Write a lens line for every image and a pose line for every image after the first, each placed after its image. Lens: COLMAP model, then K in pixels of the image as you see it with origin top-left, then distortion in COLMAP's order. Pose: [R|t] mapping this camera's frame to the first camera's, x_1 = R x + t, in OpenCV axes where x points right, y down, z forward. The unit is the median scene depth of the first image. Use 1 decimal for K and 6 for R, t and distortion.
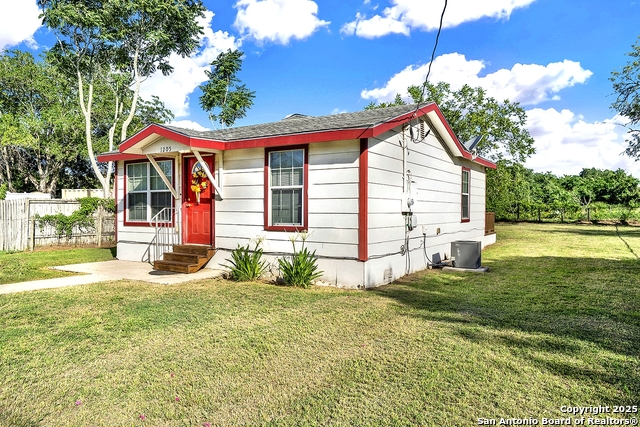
lens RADIAL K [[445.8, 0, 319.5], [0, 445.8, 226.0], [0, 0, 1]] dist [0.004411, 0.001571]
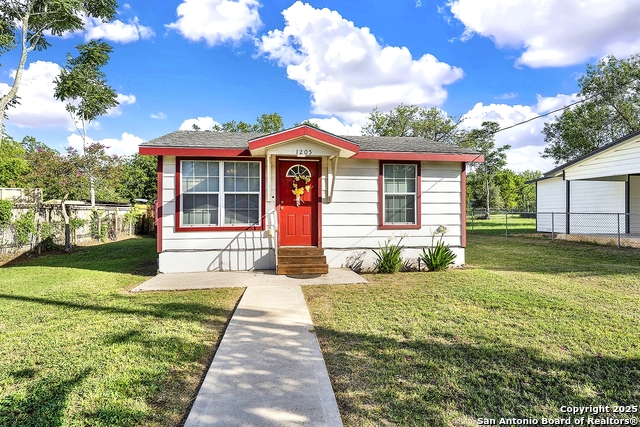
lens RADIAL K [[364.0, 0, 320.0], [0, 364.0, 213.5], [0, 0, 1]] dist [0.001675, 0.000233]
pose [[0.750209, -0.004161, 0.661188, -0.787427], [0.029724, 0.999182, -0.027437, -0.009467], [-0.660532, 0.040236, 0.749719, 0.337124]]
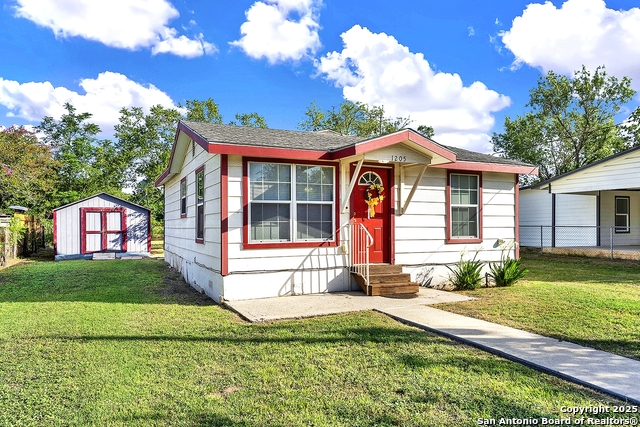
lens RADIAL K [[445.8, 0, 319.5], [0, 445.8, 226.0], [0, 0, 1]] dist [0.004411, 0.001571]
pose [[0.536932, -0.002587, 0.843621, -1.094002], [0.036931, 0.999109, -0.020441, -0.020793], [-0.842816, 0.042131, 0.536549, 0.600659]]
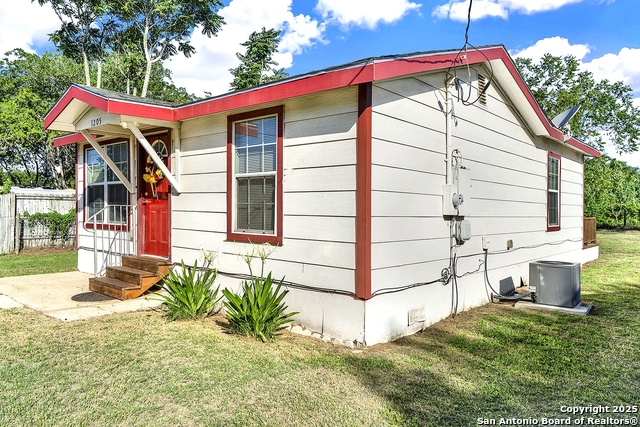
lens RADIAL K [[464.4, 0, 303.7], [0, 464.4, 205.7], [0, 0, 1]] dist [0.003578, 0.002121]
pose [[0.984094, 0.010128, -0.177362, 0.100266], [-0.018551, 0.998774, -0.045896, -0.010604], [0.176680, 0.048456, 0.983075, 0.302433]]
